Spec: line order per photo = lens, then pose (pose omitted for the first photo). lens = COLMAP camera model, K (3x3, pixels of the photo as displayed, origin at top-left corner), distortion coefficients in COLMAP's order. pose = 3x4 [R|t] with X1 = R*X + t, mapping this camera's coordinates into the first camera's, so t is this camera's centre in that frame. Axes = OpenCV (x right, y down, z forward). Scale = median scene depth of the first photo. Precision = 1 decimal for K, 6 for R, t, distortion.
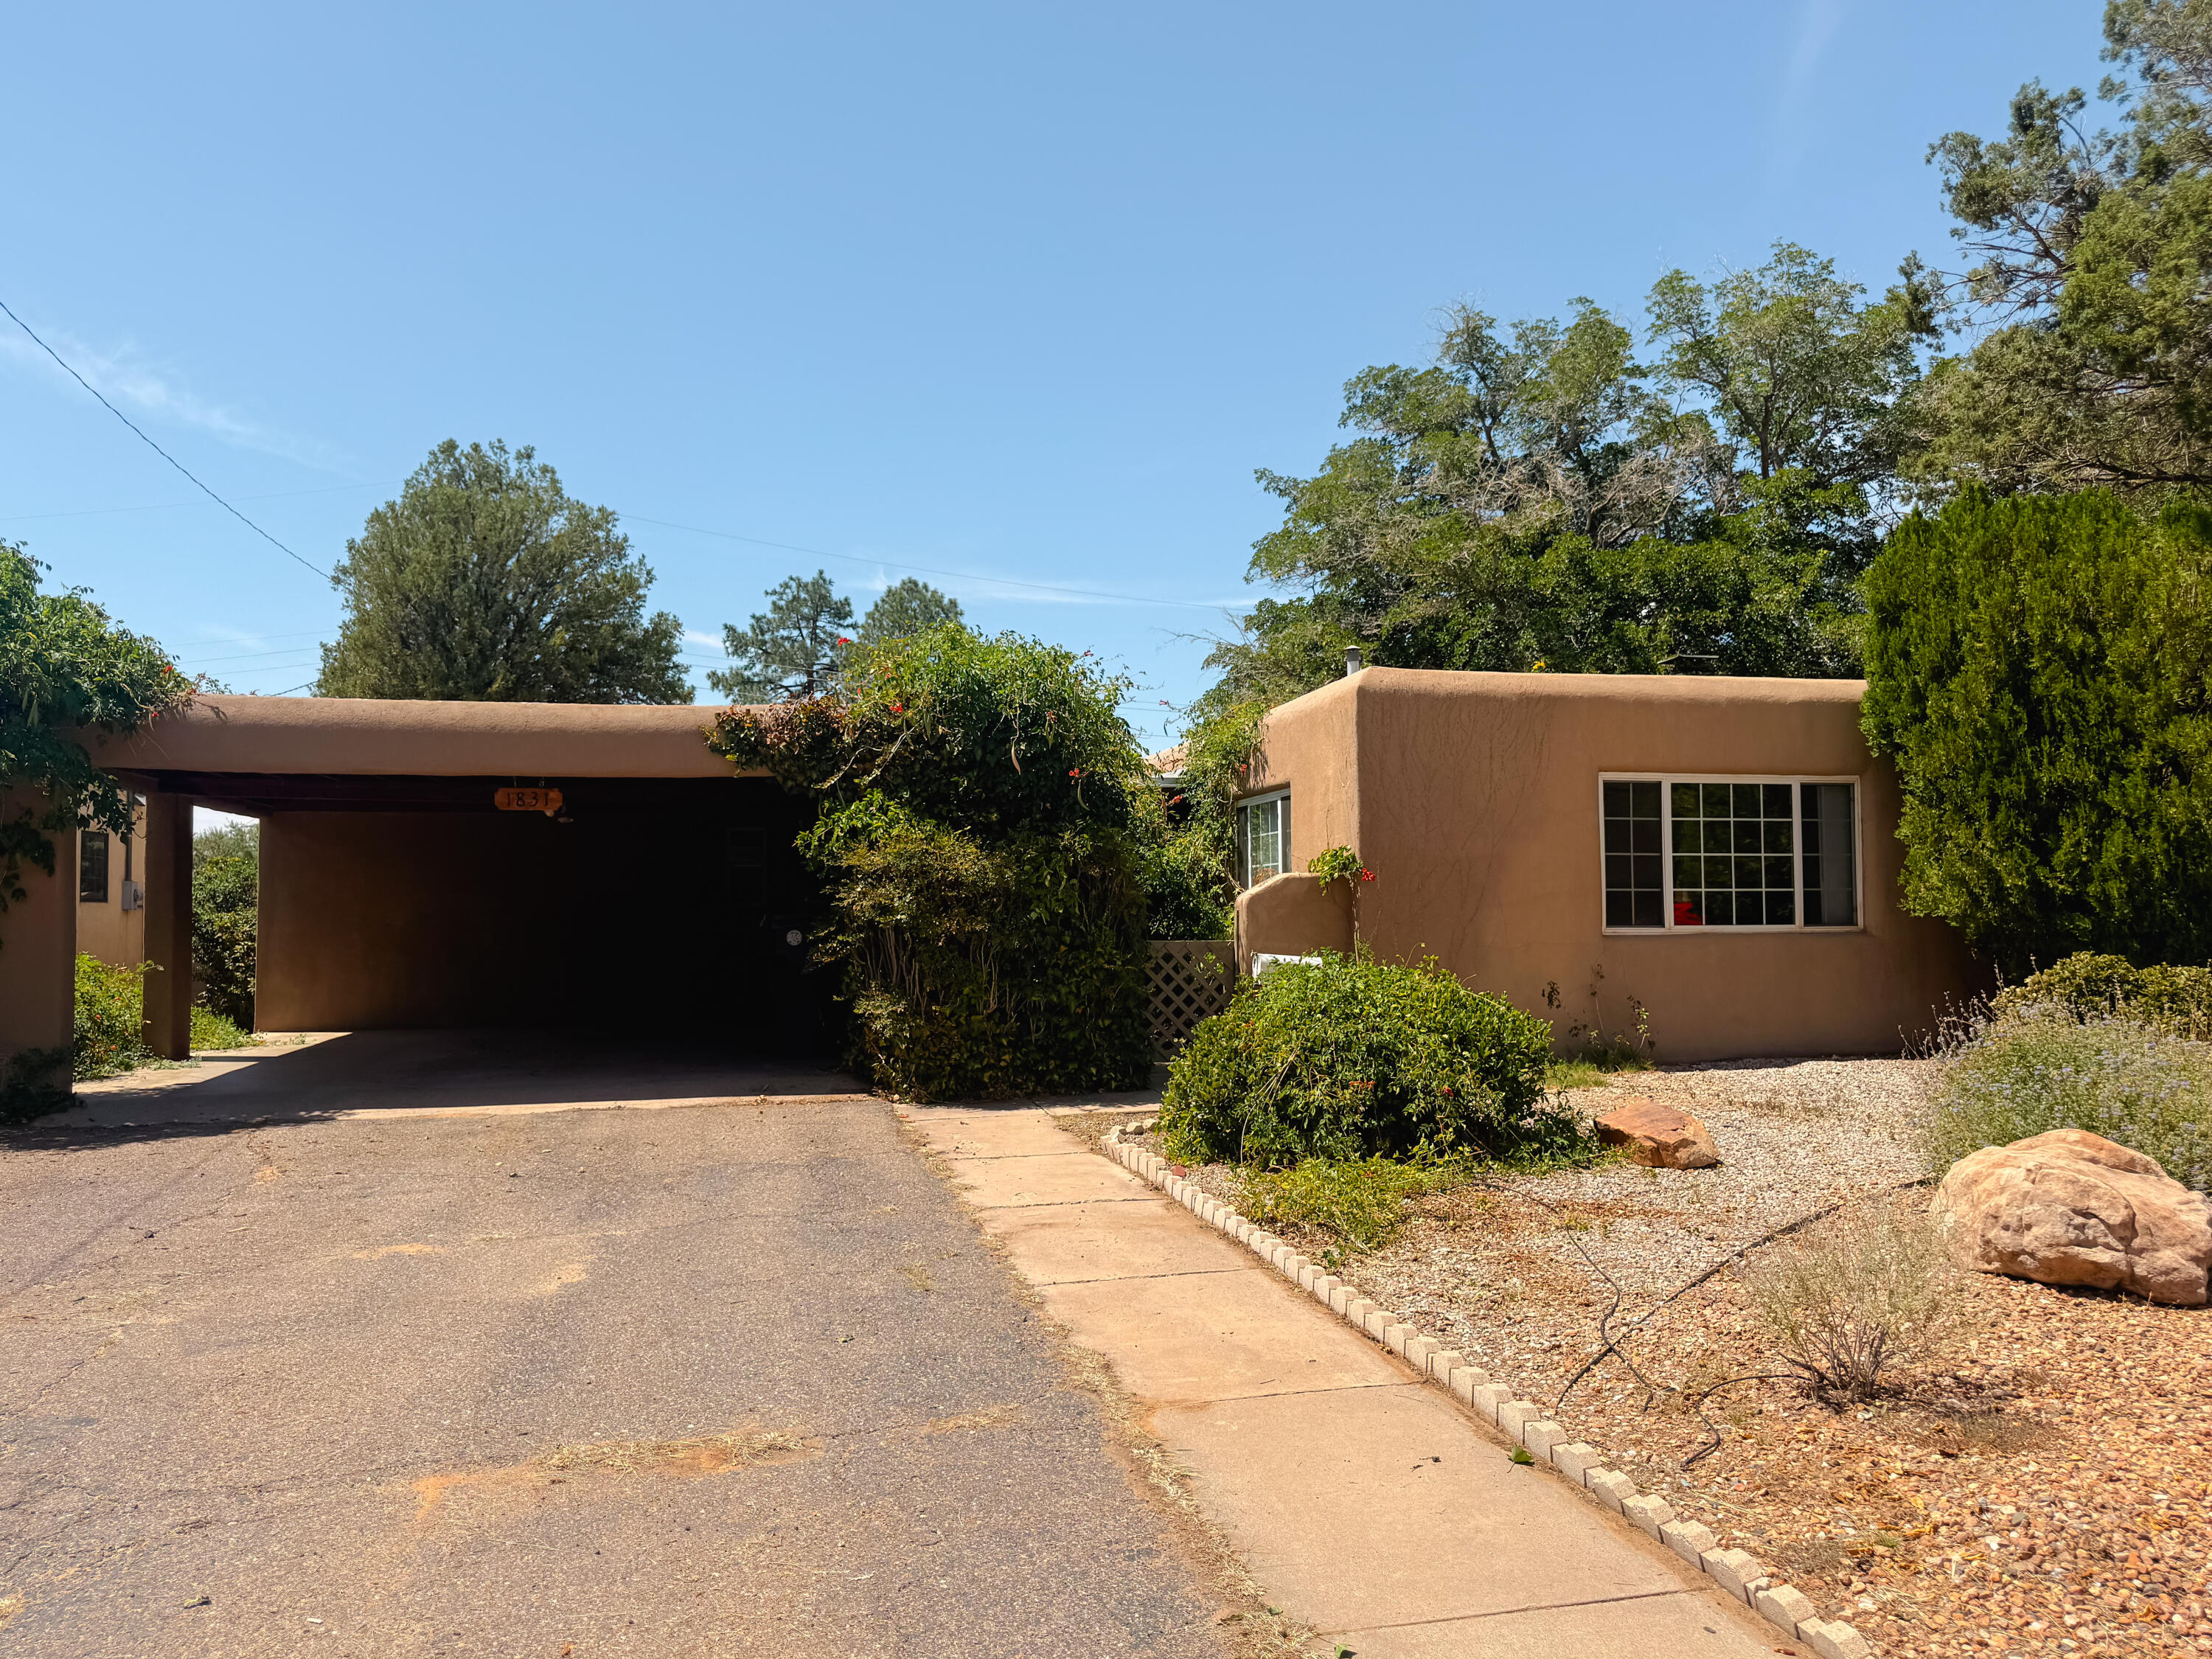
lens RADIAL K [[1579.0, 0, 1101.6], [0, 1579.0, 840.7], [0, 0, 1]] dist [0.105441, -0.179635]
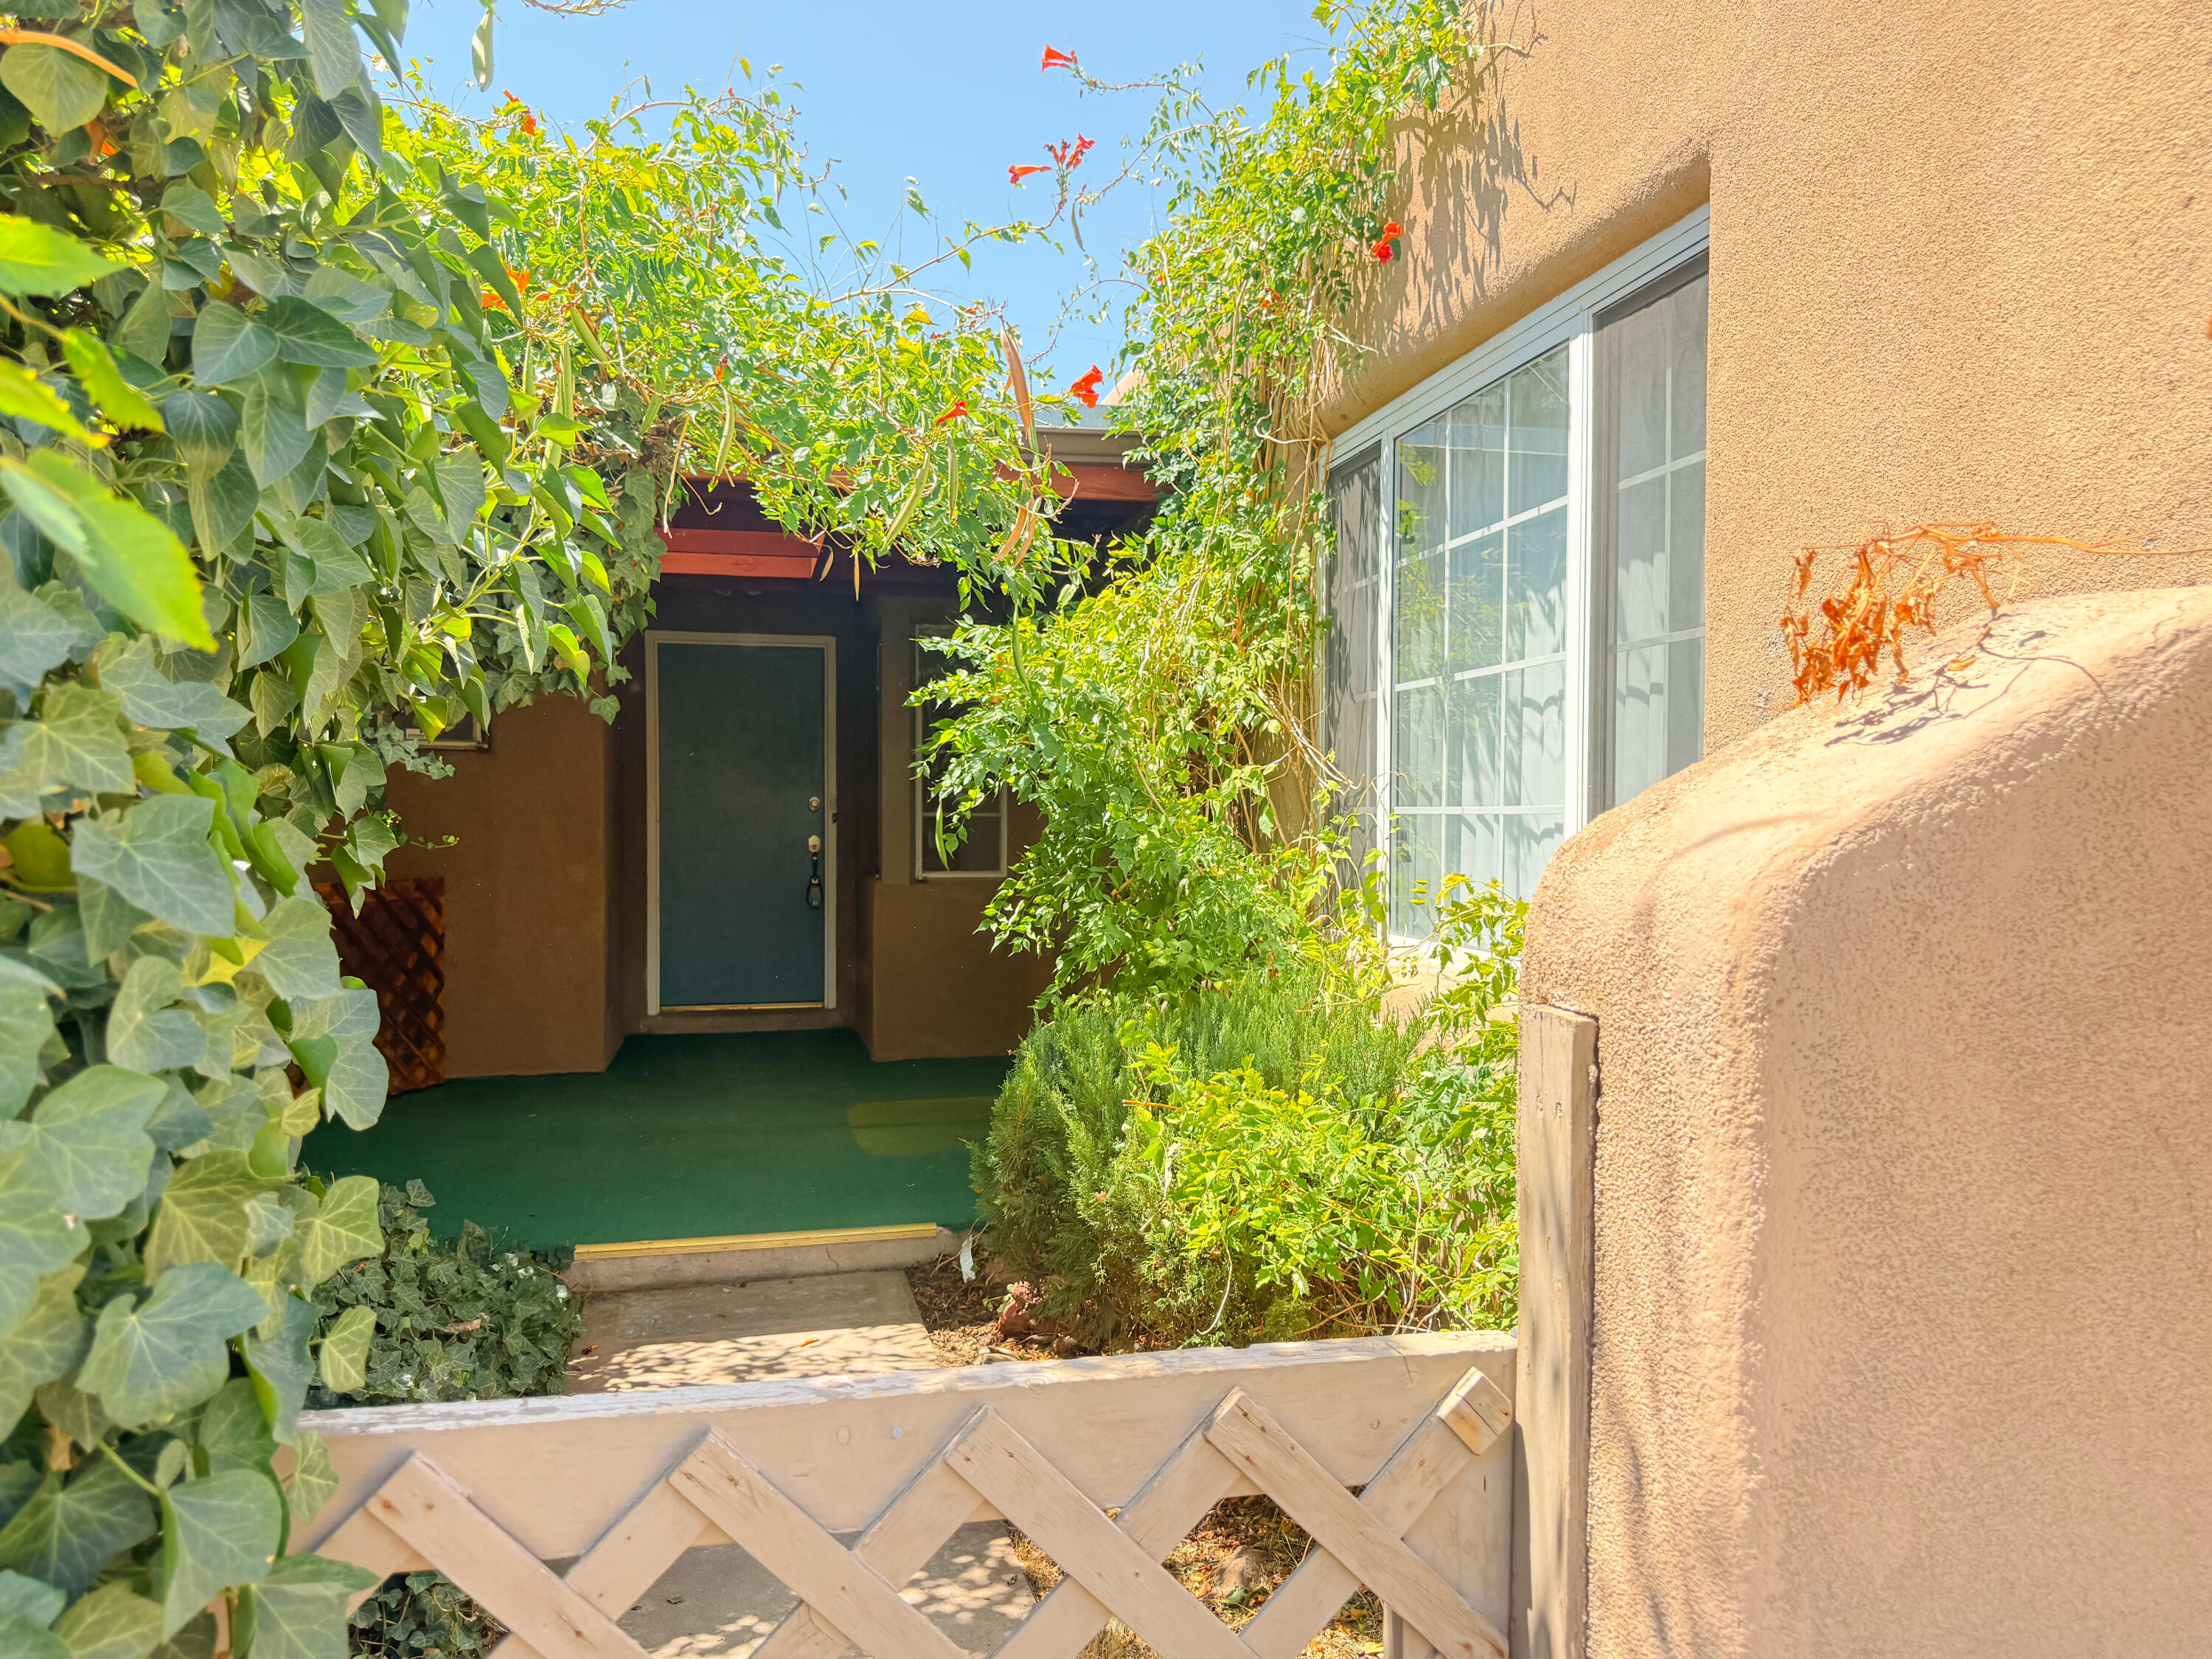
lens RADIAL K [[1579.0, 0, 1101.6], [0, 1579.0, 840.7], [0, 0, 1]] dist [0.105441, -0.179635]
pose [[0.999891, 0.012191, 0.008373, 0.046914], [-0.012723, 0.997693, 0.066683, 0.023578], [-0.007541, -0.066782, 0.997739, 0.740310]]
